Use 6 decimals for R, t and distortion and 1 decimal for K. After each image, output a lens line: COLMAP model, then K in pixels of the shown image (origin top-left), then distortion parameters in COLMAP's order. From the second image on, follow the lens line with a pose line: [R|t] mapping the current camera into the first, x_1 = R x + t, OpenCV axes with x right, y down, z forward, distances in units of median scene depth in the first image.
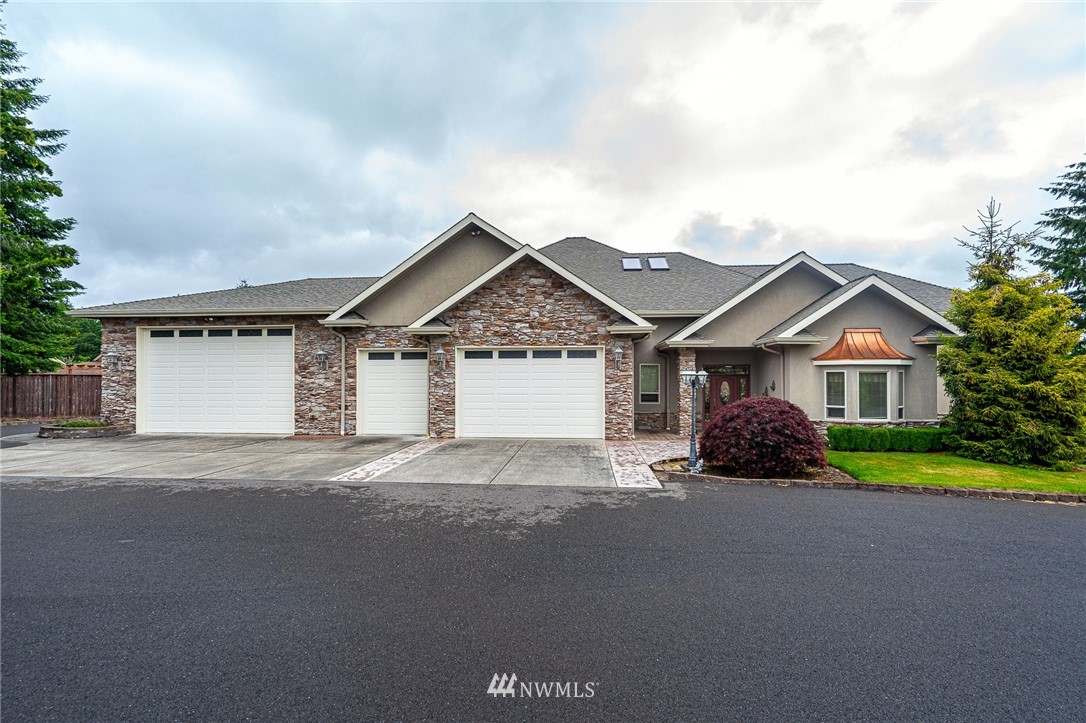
lens RADIAL K [[500.2, 0, 540.3], [0, 500.2, 378.2], [0, 0, 1]] dist [-0.015331, -0.000438]
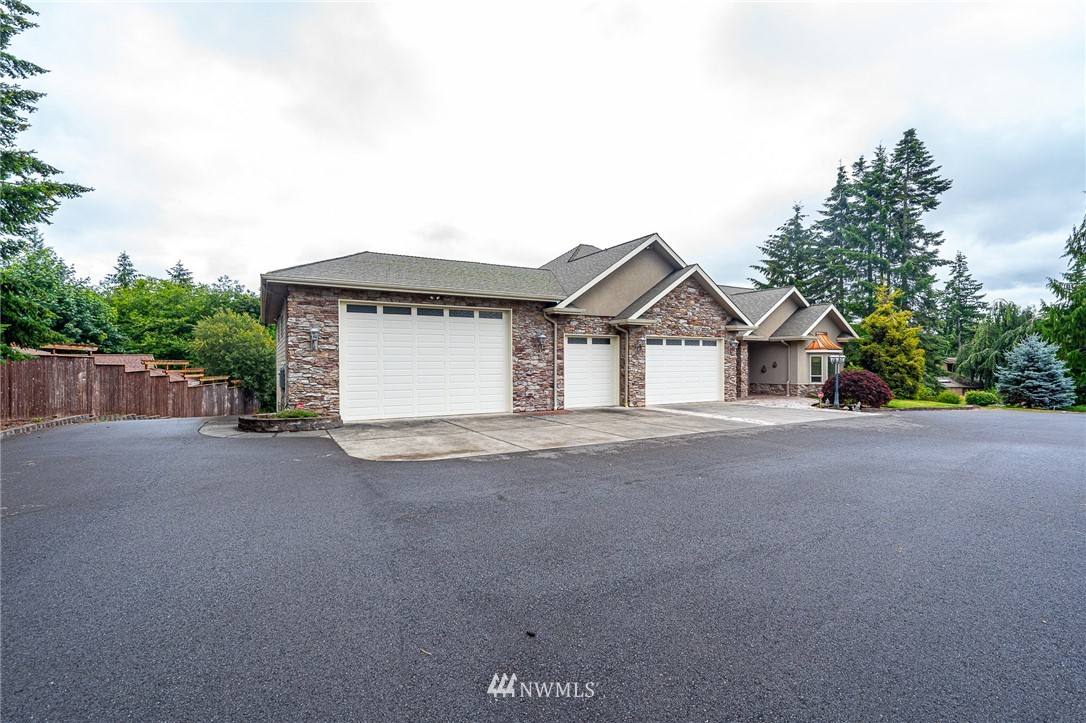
lens RADIAL K [[503.2, 0, 541.4], [0, 503.2, 364.4], [0, 0, 1]] dist [-0.034835, 0.000040]
pose [[0.820411, -0.002375, 0.571769, -1.104798], [0.002413, 0.999997, 0.000691, 0.010528], [-0.571769, 0.000813, 0.820414, 0.088458]]
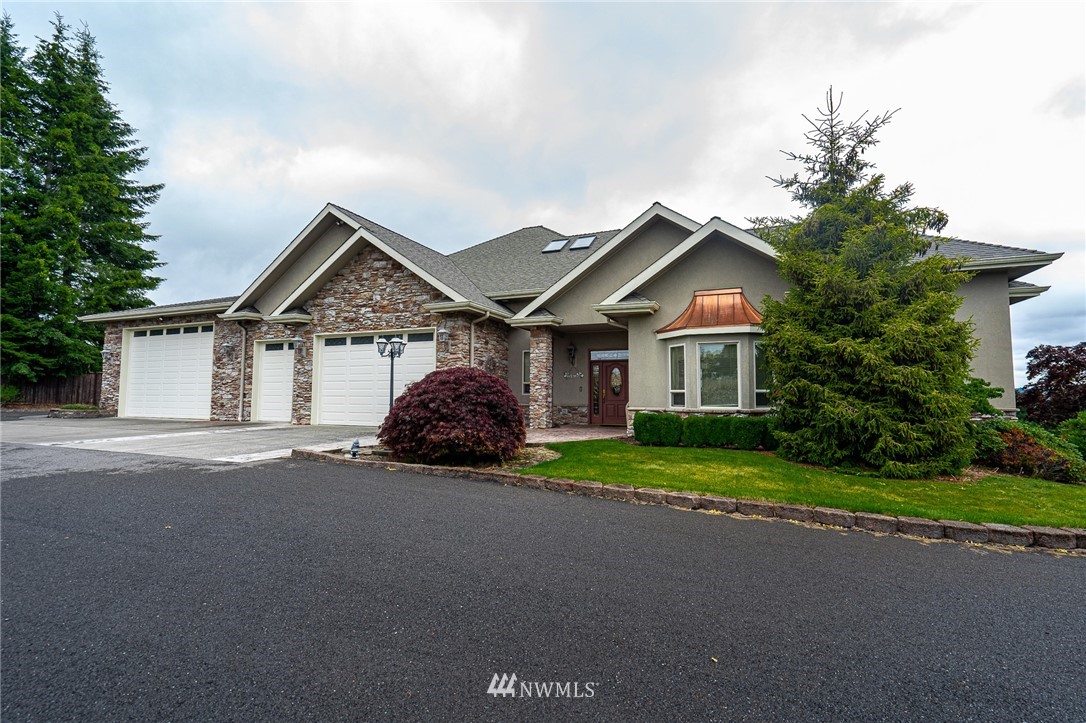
lens RADIAL K [[495.6, 0, 538.2], [0, 495.6, 361.8], [0, 0, 1]] dist [-0.017726, 0.000039]
pose [[0.954696, -0.016436, -0.297128, 0.550205], [-0.002632, 0.997968, -0.063661, 0.054374], [0.297571, 0.061559, 0.952713, 0.178664]]
